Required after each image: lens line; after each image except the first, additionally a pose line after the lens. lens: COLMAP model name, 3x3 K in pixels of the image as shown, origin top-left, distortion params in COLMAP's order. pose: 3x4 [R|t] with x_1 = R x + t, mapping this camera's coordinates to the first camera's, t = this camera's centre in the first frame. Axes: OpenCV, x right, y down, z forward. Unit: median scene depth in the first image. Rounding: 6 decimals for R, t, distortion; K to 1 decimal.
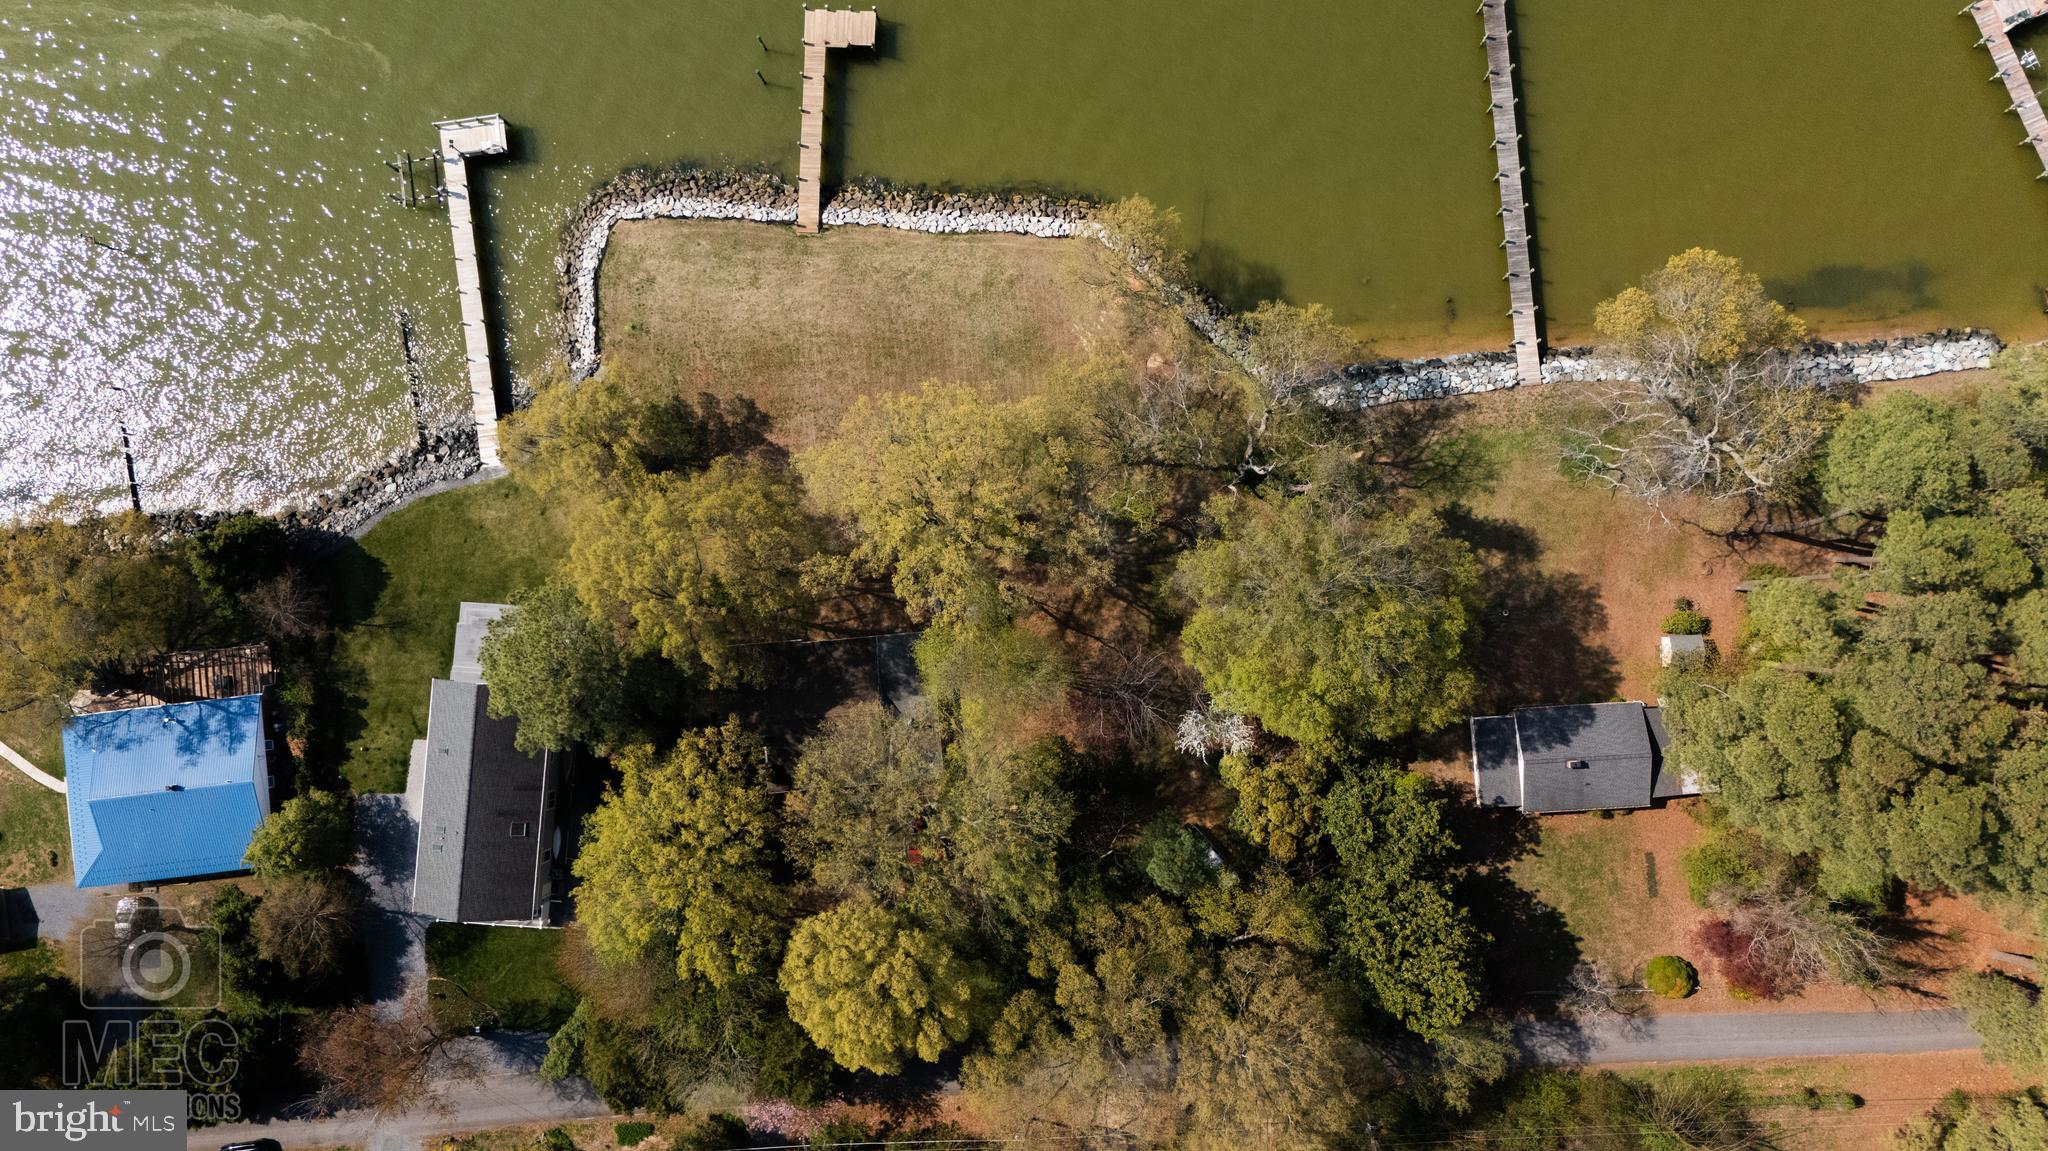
lens RADIAL K [[1499.9, 0, 1023.0], [0, 1499.9, 608.7], [0, 0, 1]] dist [0.092052, -0.114042]
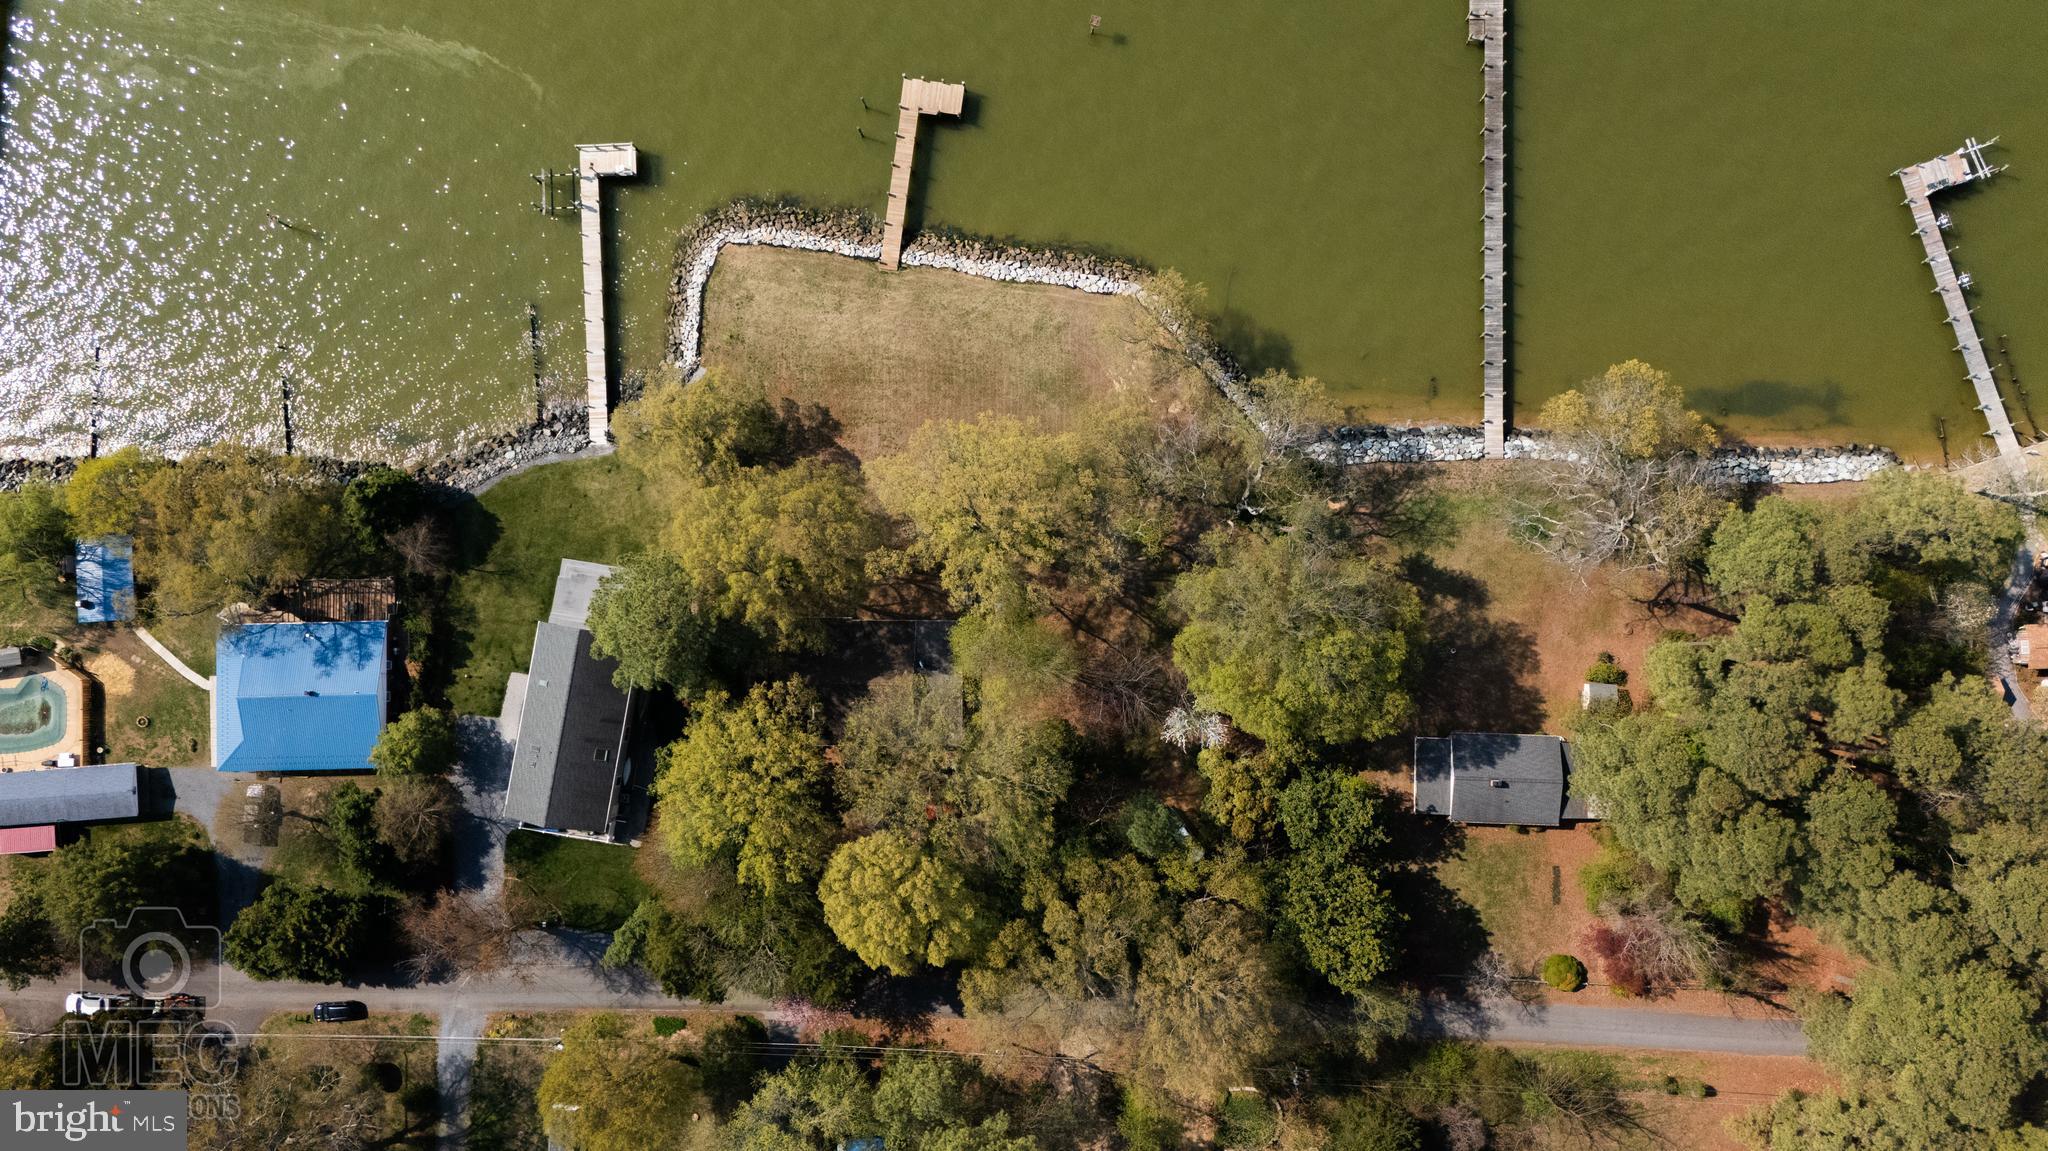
lens RADIAL K [[1499.9, 0, 1023.0], [0, 1499.9, 608.7], [0, 0, 1]] dist [0.092052, -0.114042]
pose [[0.995631, 0.093129, -0.006757, -0.007934], [-0.093145, 0.995650, -0.002131, 0.003996], [0.006529, 0.002751, 0.999975, -0.175301]]
